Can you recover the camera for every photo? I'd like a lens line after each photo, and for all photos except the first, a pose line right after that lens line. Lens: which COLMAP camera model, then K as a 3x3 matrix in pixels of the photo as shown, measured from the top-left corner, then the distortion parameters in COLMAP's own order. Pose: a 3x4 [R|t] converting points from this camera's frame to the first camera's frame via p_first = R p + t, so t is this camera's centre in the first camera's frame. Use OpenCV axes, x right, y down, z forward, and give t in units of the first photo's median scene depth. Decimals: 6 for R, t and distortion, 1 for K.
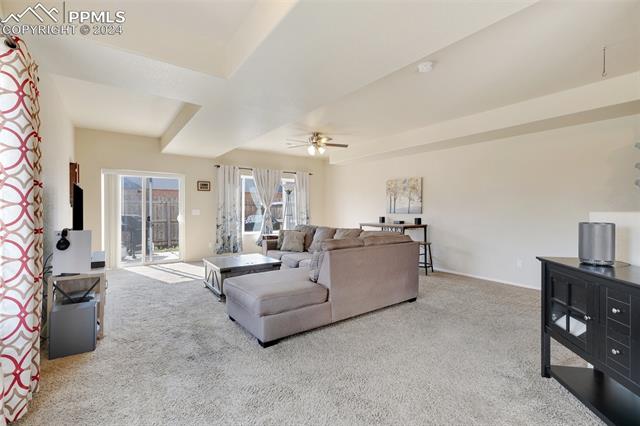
lens RADIAL K [[284.1, 0, 322.2], [0, 284.1, 209.0], [0, 0, 1]] dist [0.000313, 0.000160]
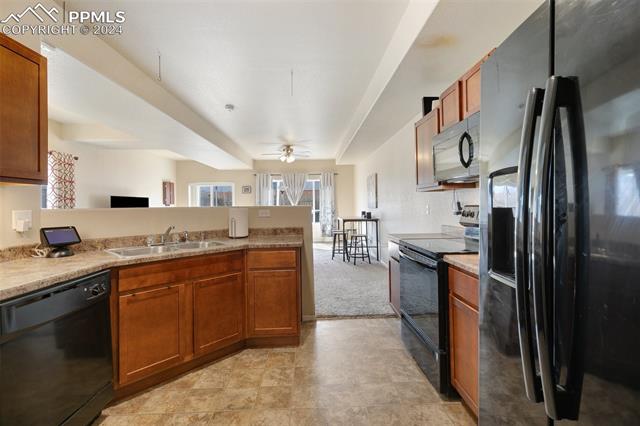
lens RADIAL K [[284.1, 0, 322.2], [0, 284.1, 209.0], [0, 0, 1]] dist [0.000313, 0.000160]
pose [[0.828027, -0.005484, -0.560662, 0.699346], [0.012949, 0.999873, 0.009343, 0.007696], [0.560539, -0.014996, 0.827992, 0.032355]]
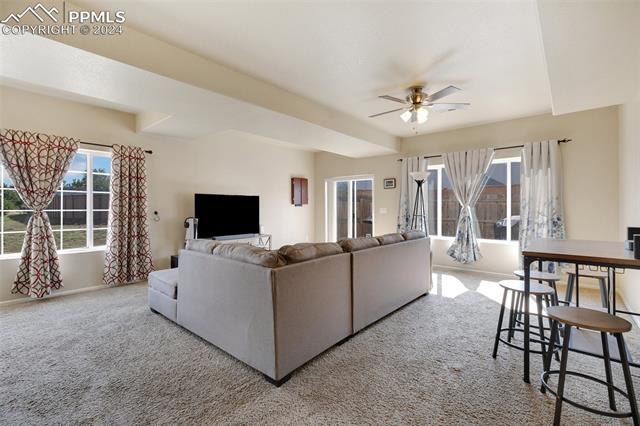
lens RADIAL K [[284.1, 0, 322.2], [0, 284.1, 209.0], [0, 0, 1]] dist [0.000313, 0.000160]
pose [[0.227856, -0.000810, -0.973695, 0.473910], [-0.000789, 0.999999, -0.001017, 0.006874], [0.973695, 0.001000, 0.227855, 0.561667]]
